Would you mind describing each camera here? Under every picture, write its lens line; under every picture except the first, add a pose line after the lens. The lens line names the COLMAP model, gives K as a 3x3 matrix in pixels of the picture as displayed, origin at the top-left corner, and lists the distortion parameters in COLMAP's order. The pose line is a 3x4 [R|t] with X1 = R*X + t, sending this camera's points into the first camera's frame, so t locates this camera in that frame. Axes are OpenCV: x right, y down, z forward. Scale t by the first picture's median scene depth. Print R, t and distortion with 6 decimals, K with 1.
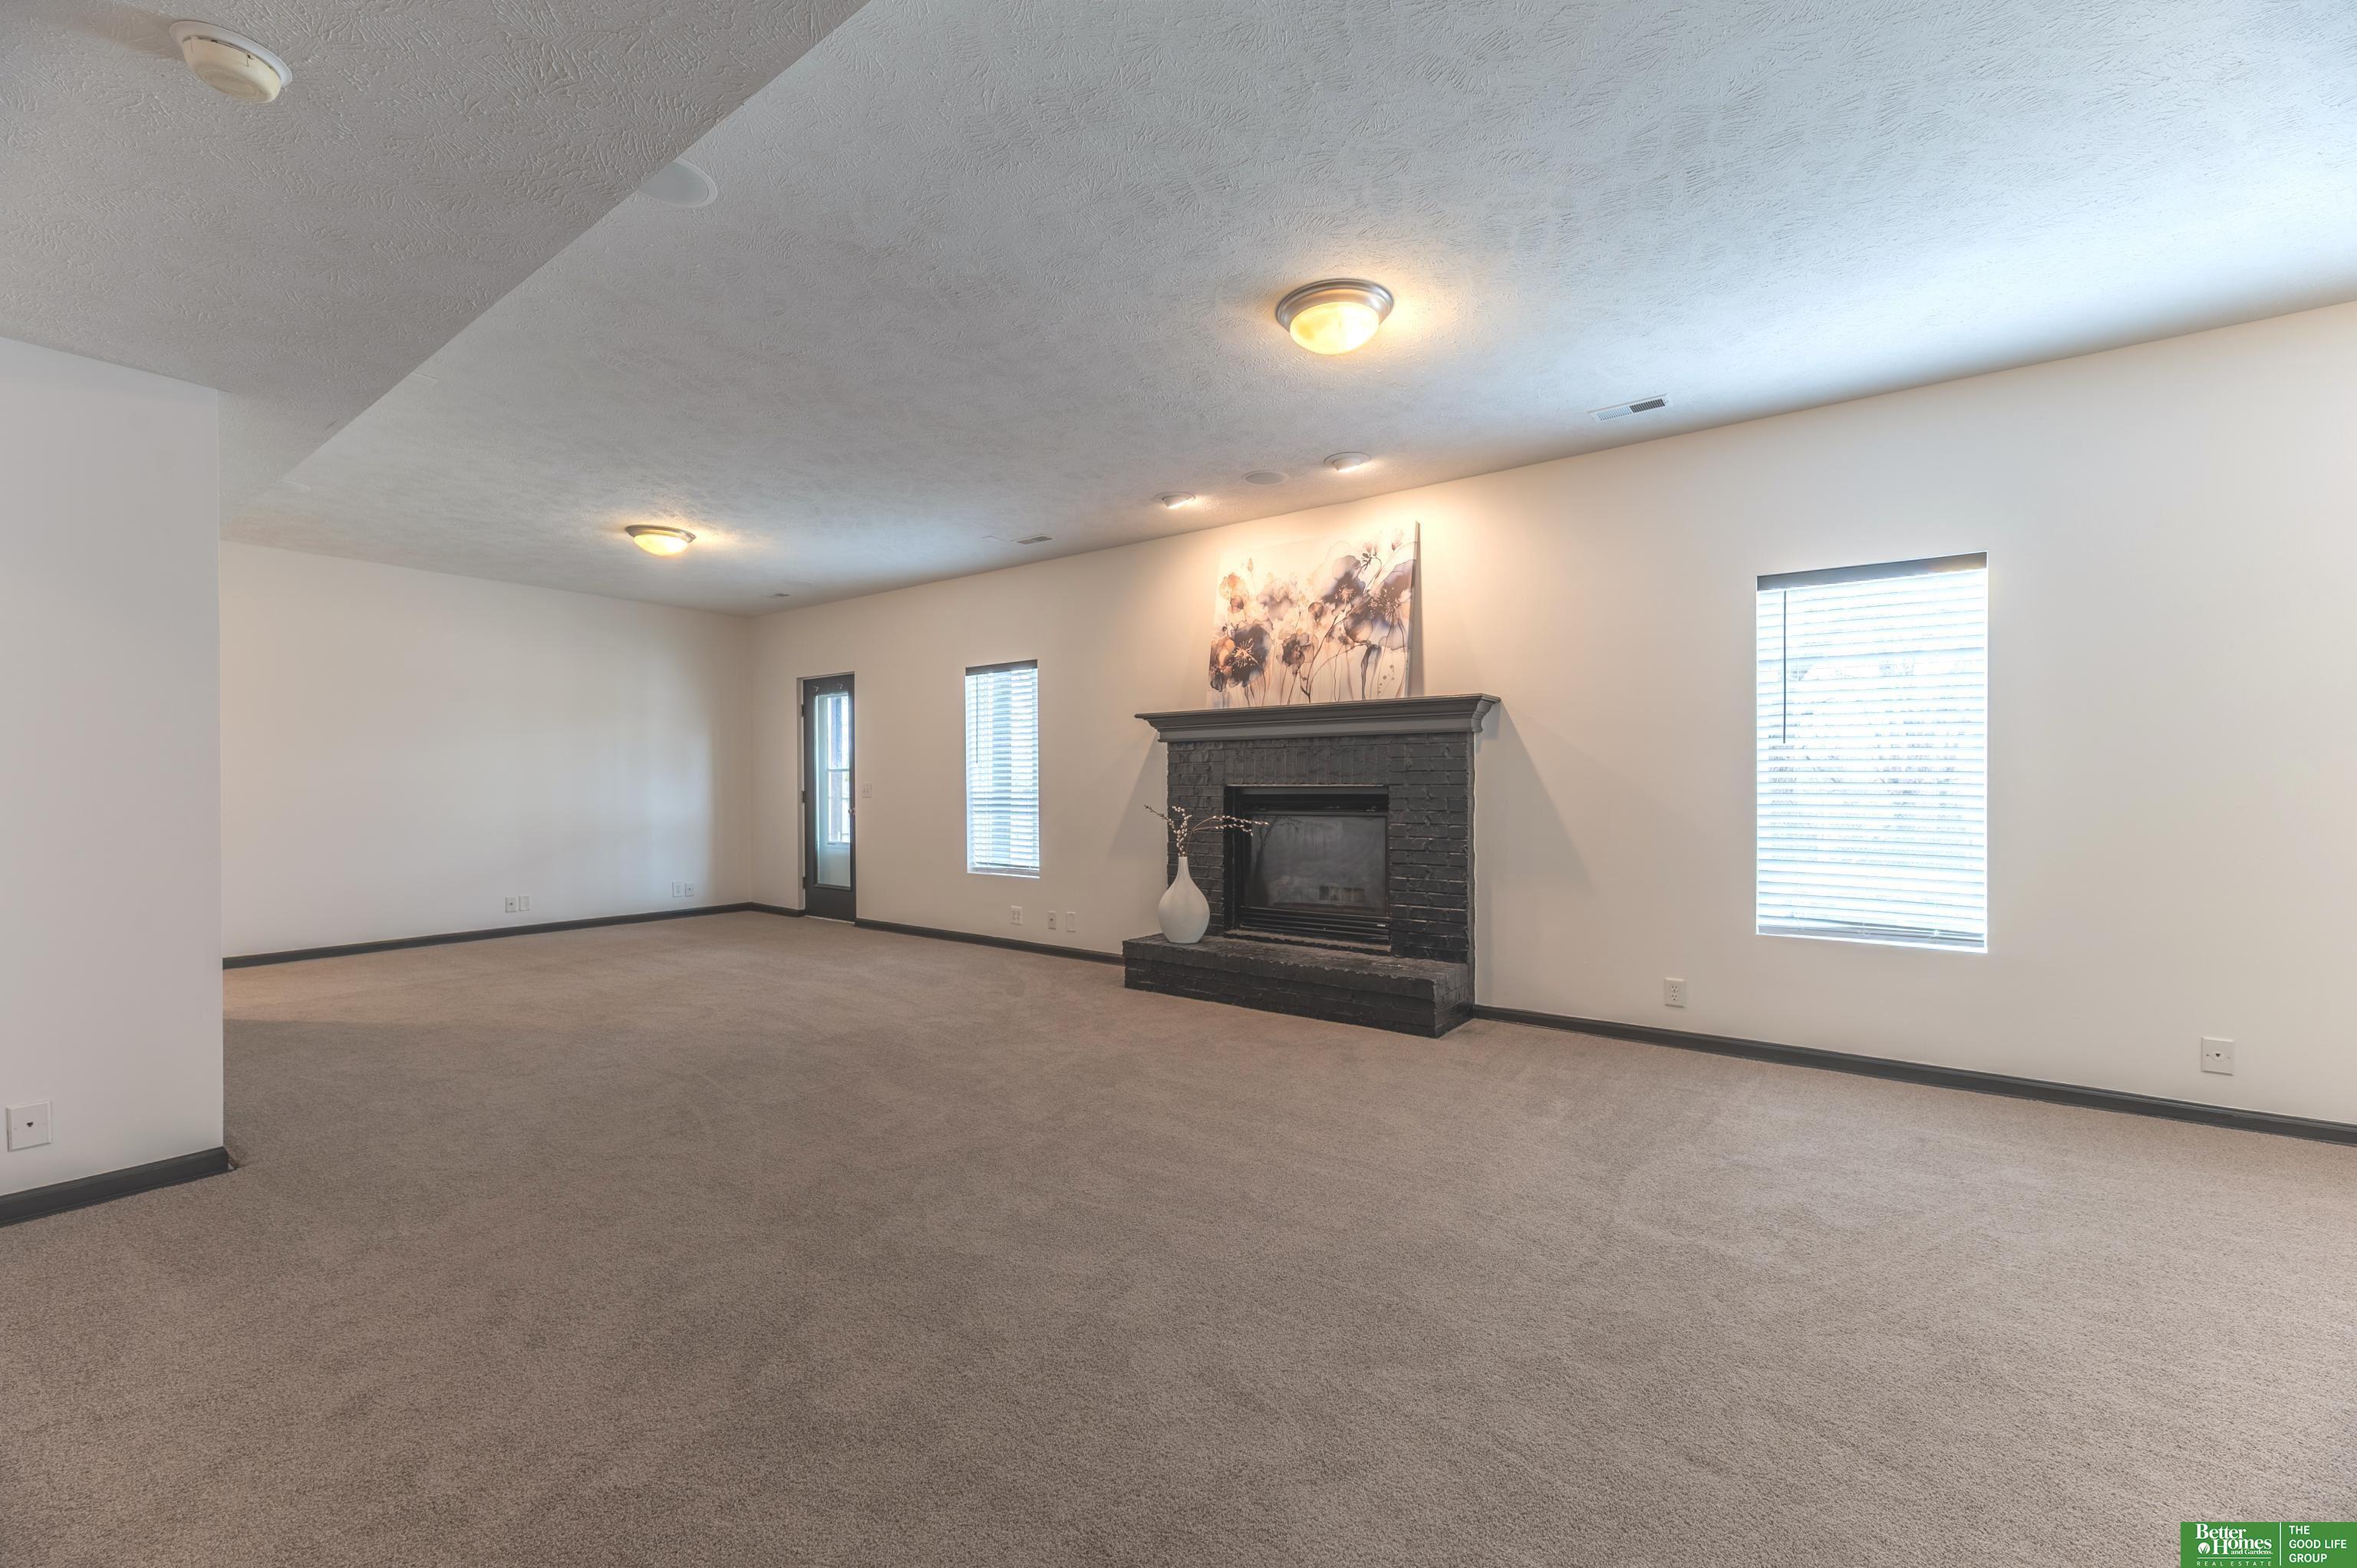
lens RADIAL K [[945.1, 0, 1169.4], [0, 945.1, 819.6], [0, 0, 1]] dist [0.002049, 0.000470]
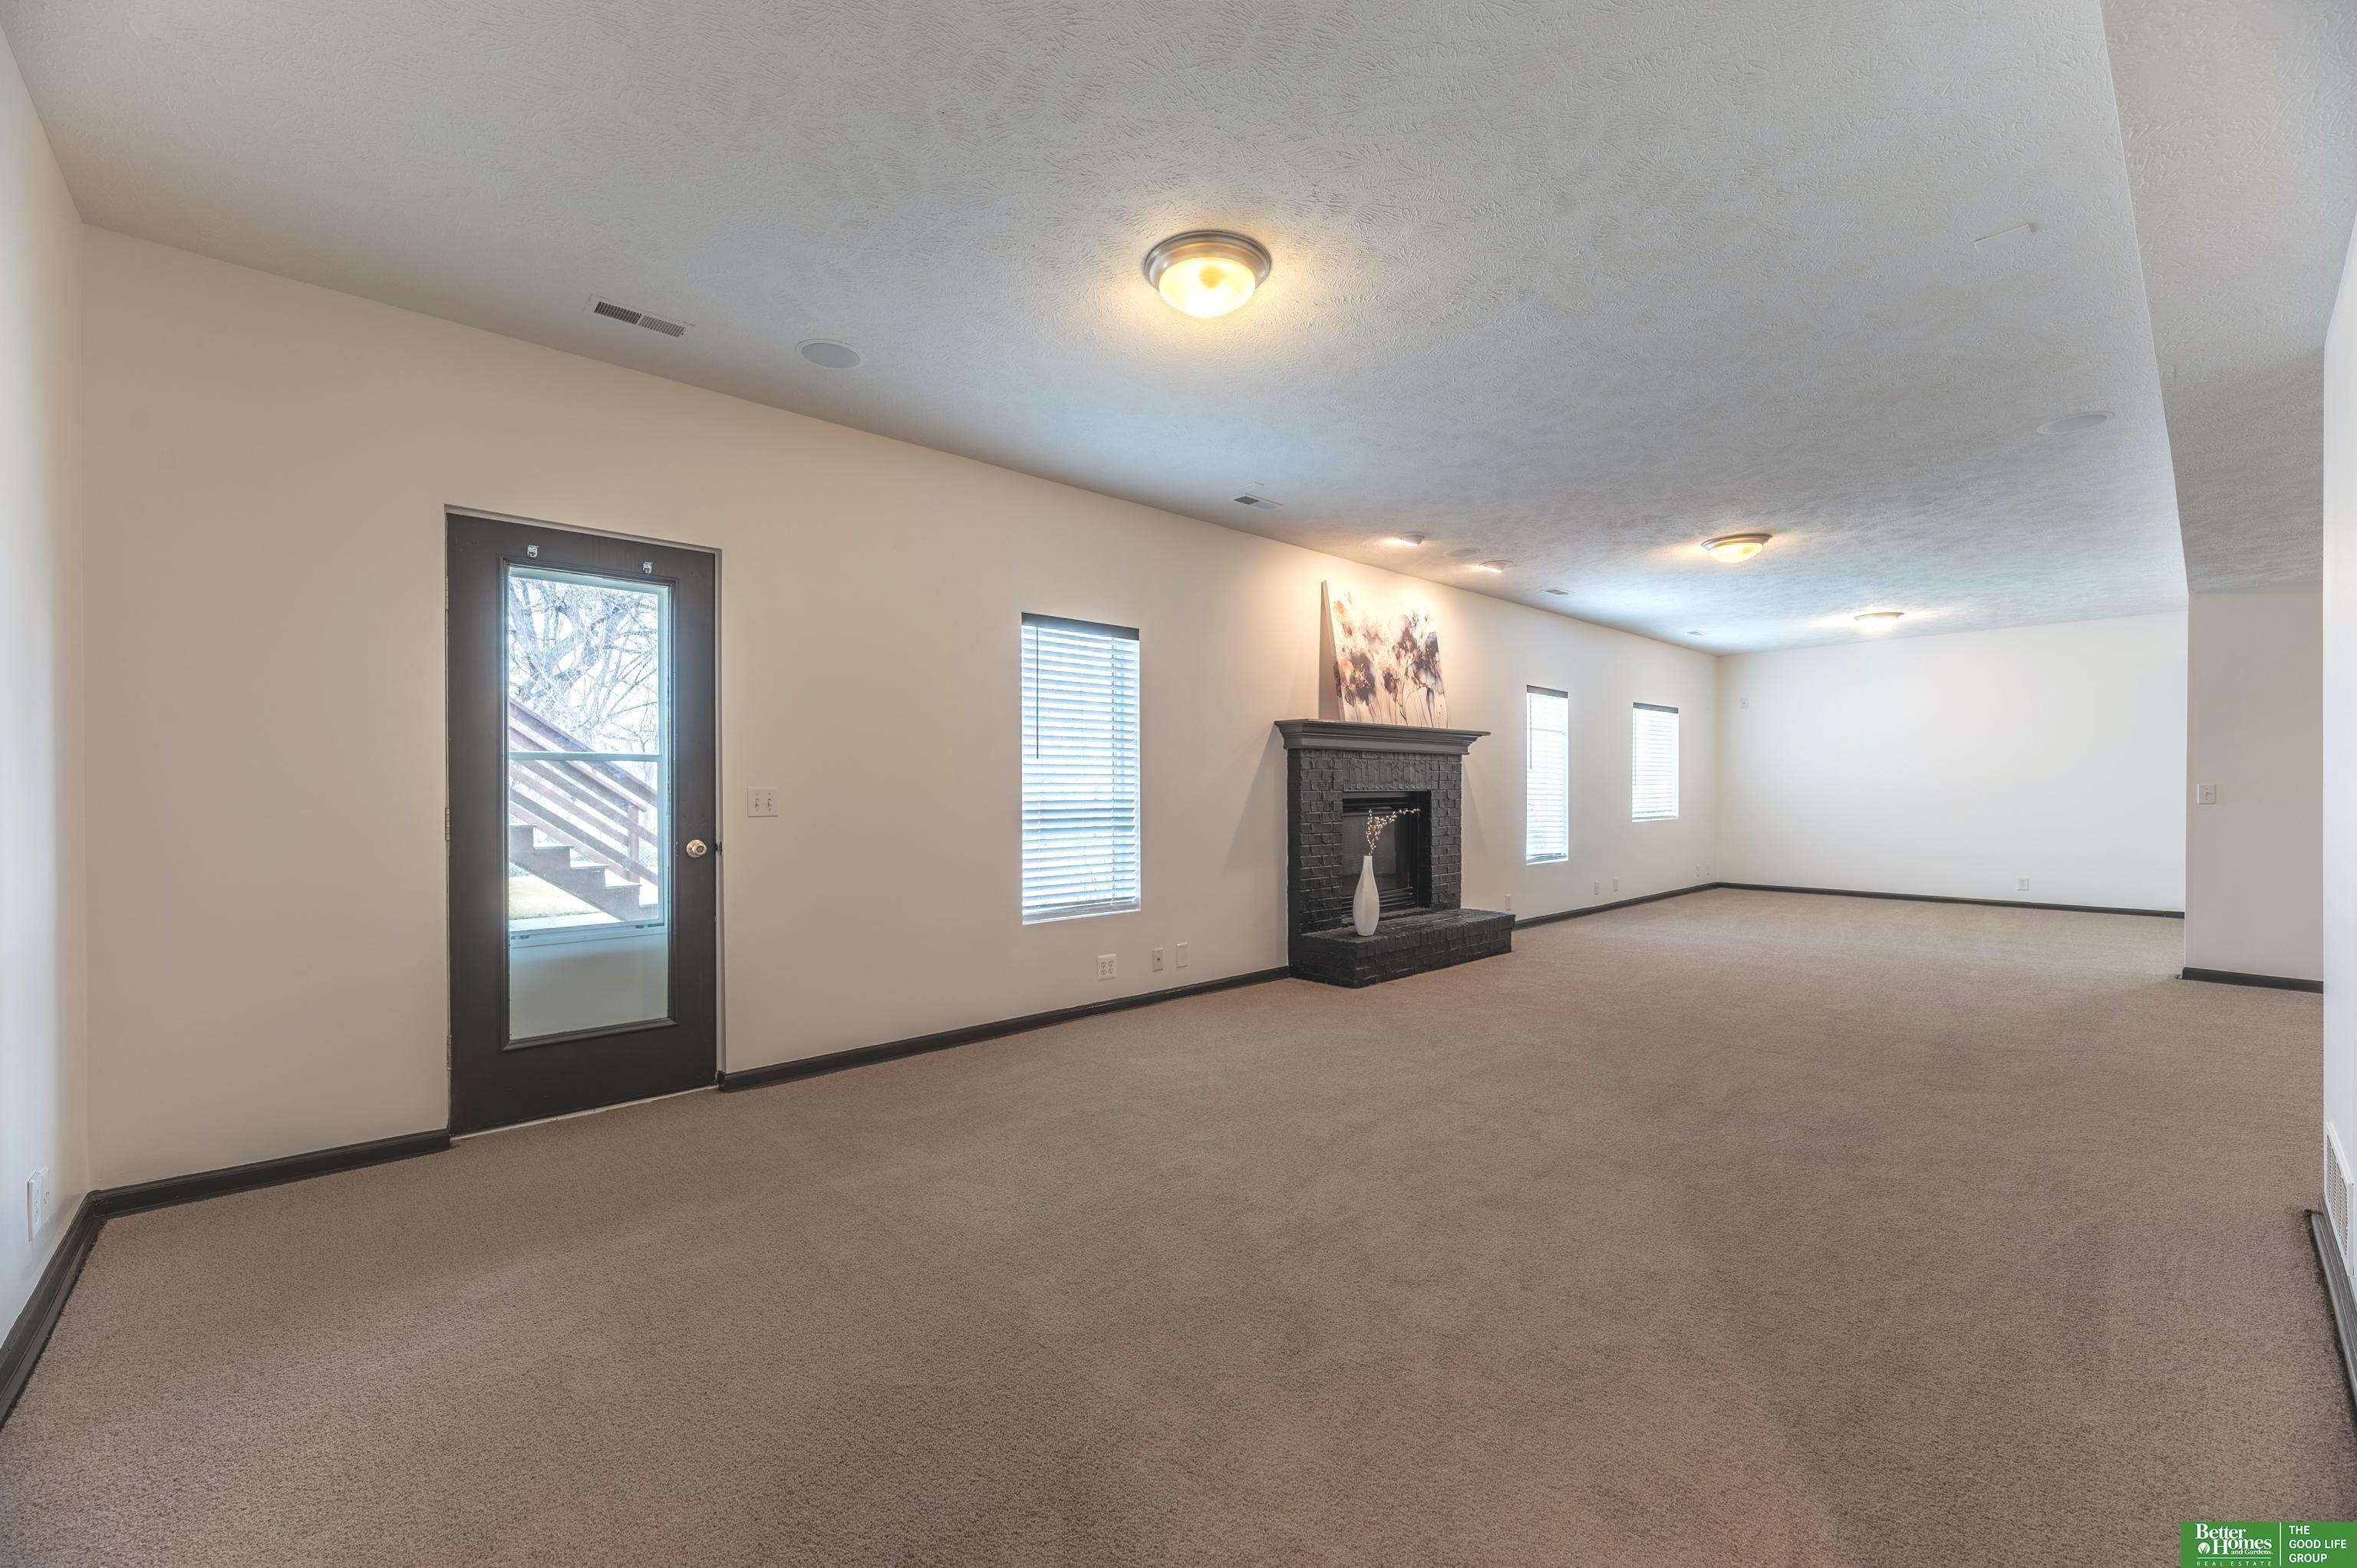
lens RADIAL K [[945.1, 0, 1178.9], [0, 945.1, 773.6], [0, 0, 1]] dist [0.002049, 0.000470]
pose [[0.190445, -0.003288, 0.981692, -1.115521], [0.015808, 0.999875, 0.000282, -0.062199], [-0.981571, 0.015464, 0.190473, 1.020816]]
